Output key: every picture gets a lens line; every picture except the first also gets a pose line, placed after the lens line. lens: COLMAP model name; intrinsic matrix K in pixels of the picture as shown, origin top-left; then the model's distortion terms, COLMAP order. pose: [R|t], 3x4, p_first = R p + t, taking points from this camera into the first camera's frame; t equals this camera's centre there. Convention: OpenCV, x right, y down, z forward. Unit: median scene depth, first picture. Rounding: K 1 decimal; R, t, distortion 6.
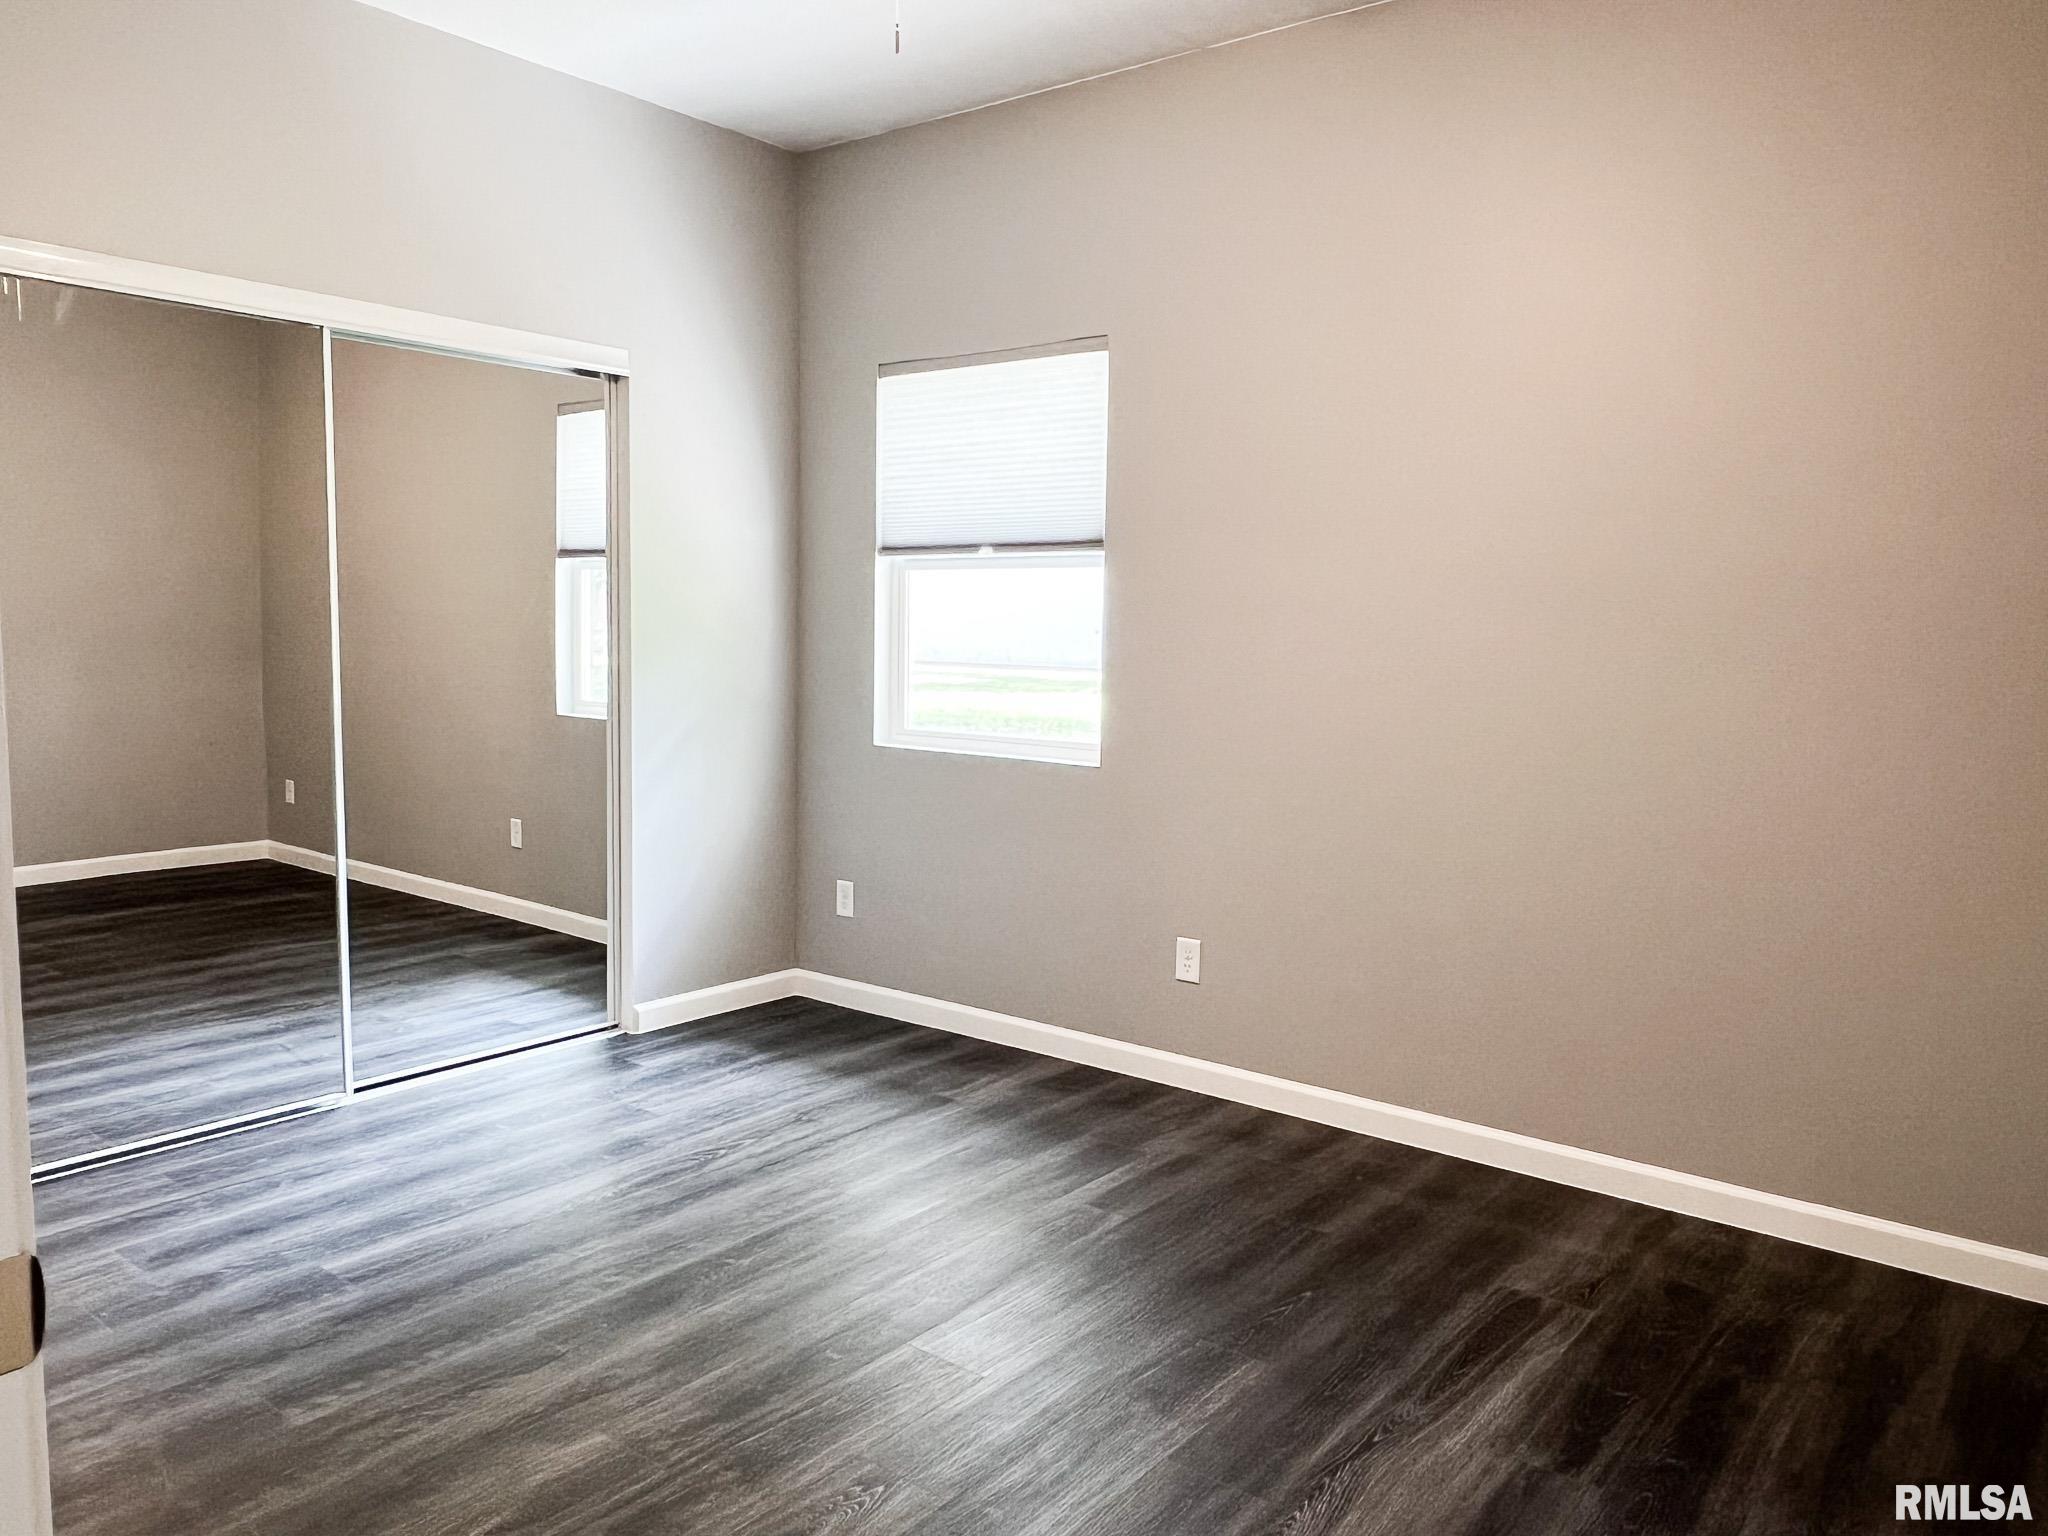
lens RADIAL K [[1470.1, 0, 1008.7], [0, 1470.1, 766.1], [0, 0, 1]] dist [-0.006003, -0.000998]
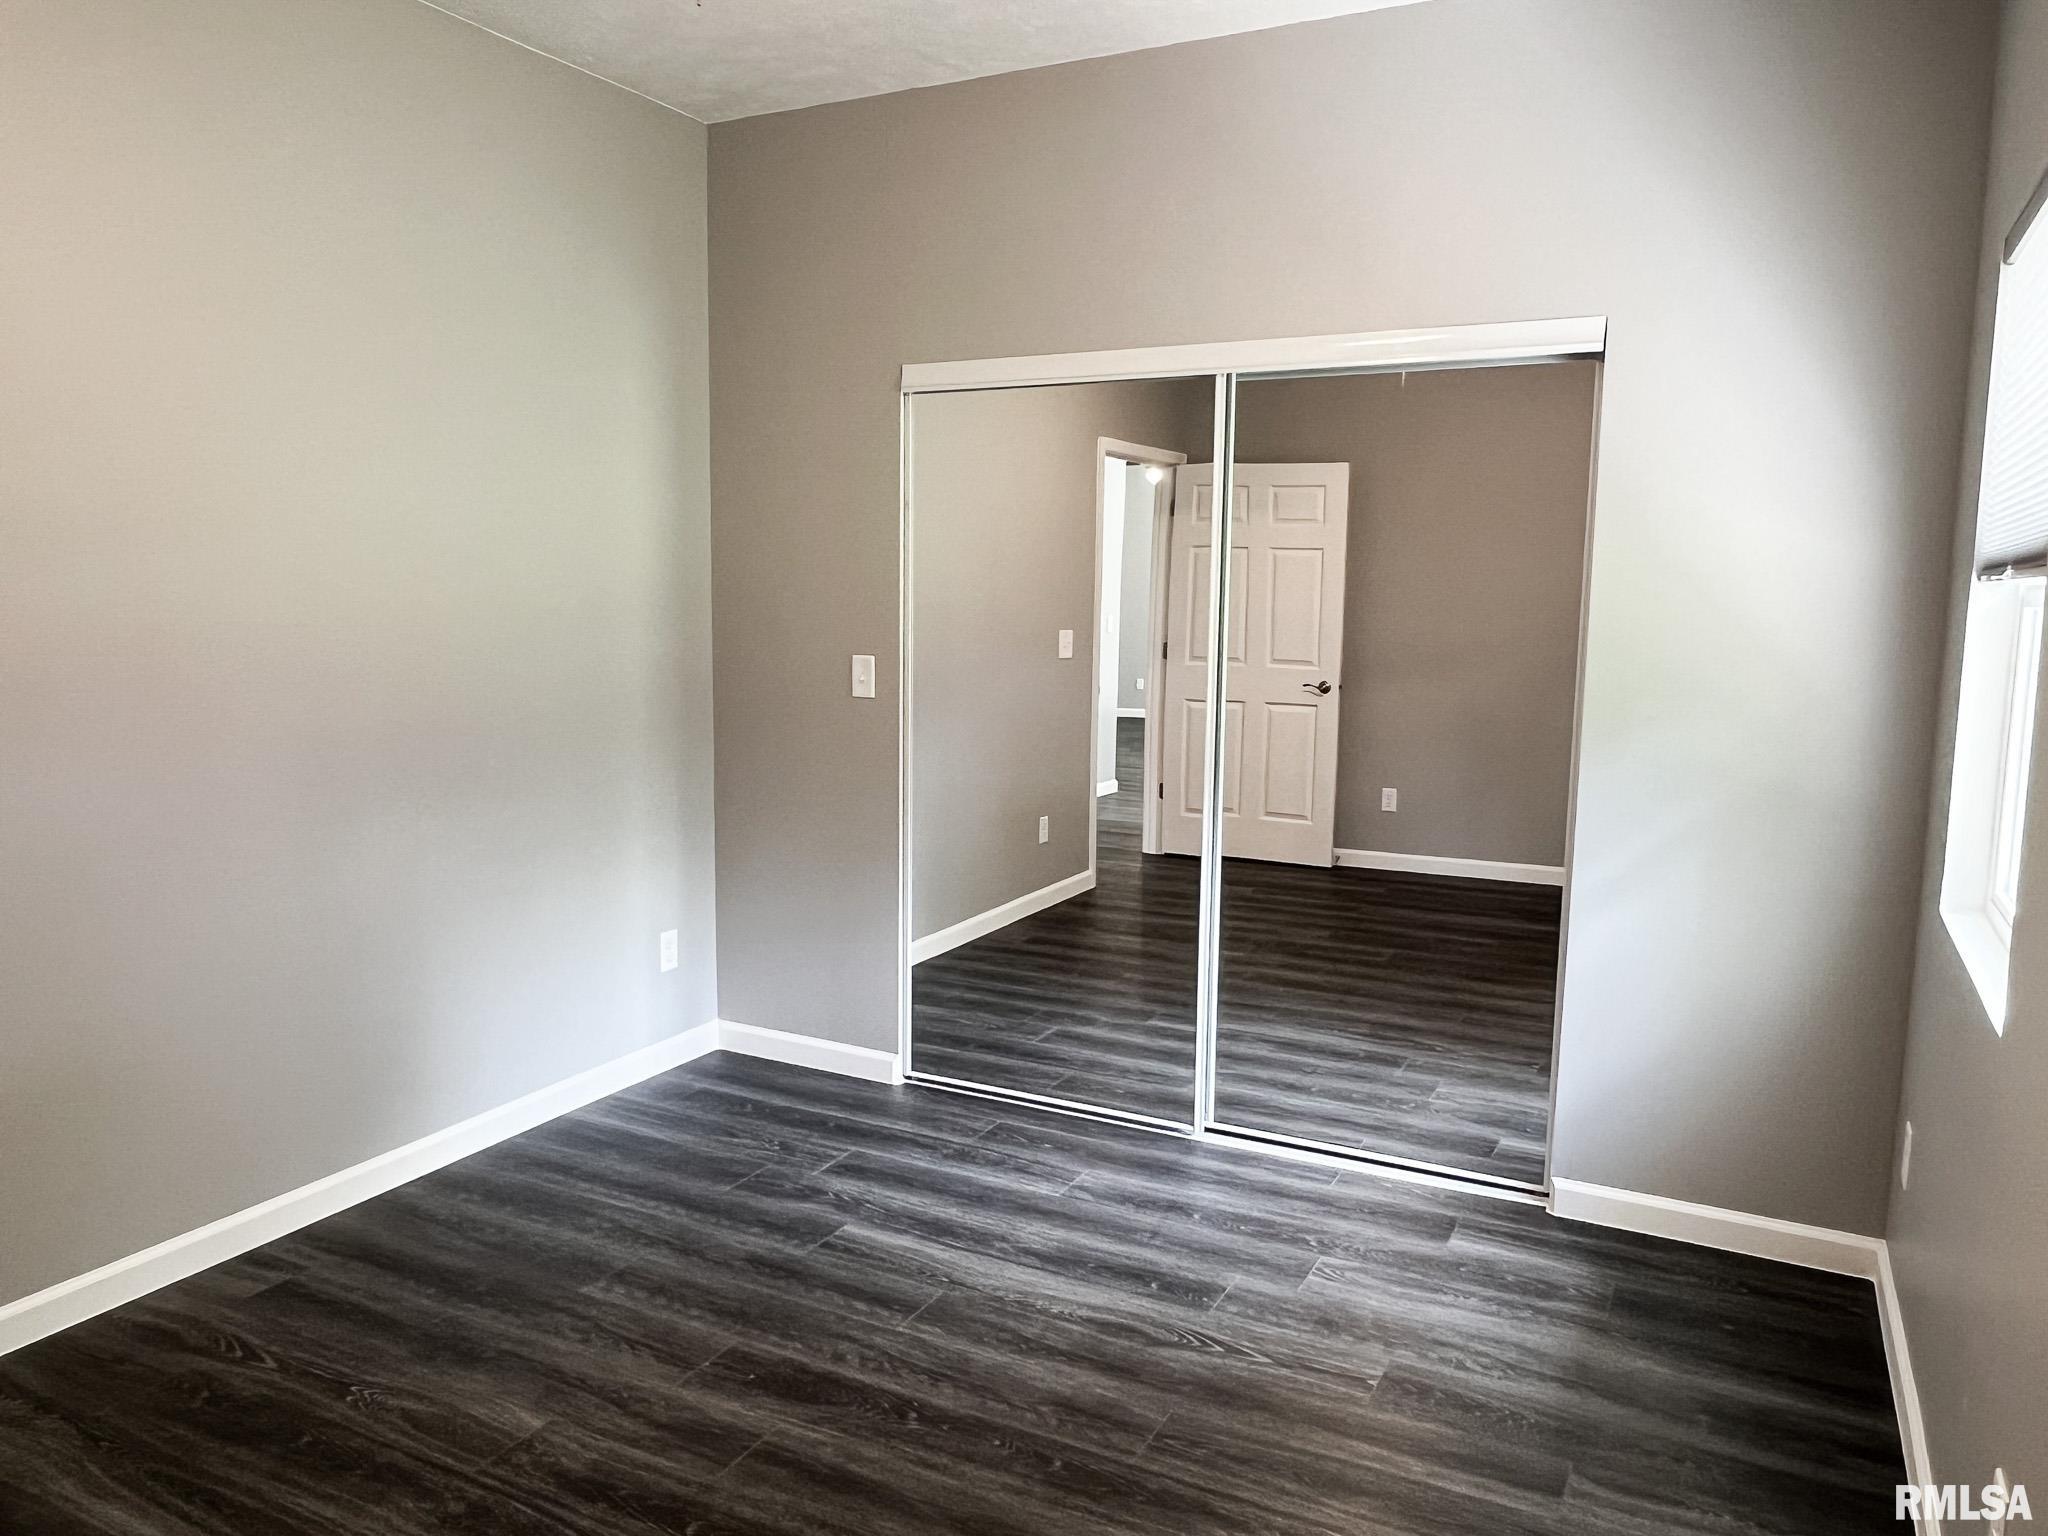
lens RADIAL K [[1470.1, 0, 1026.1], [0, 1470.1, 762.9], [0, 0, 1]] dist [-0.006003, -0.000998]
pose [[0.186295, 0.104210, -0.976952, 0.566146], [-0.107454, 0.990555, 0.085171, -0.116711], [0.976600, 0.089111, 0.195733, 0.760366]]
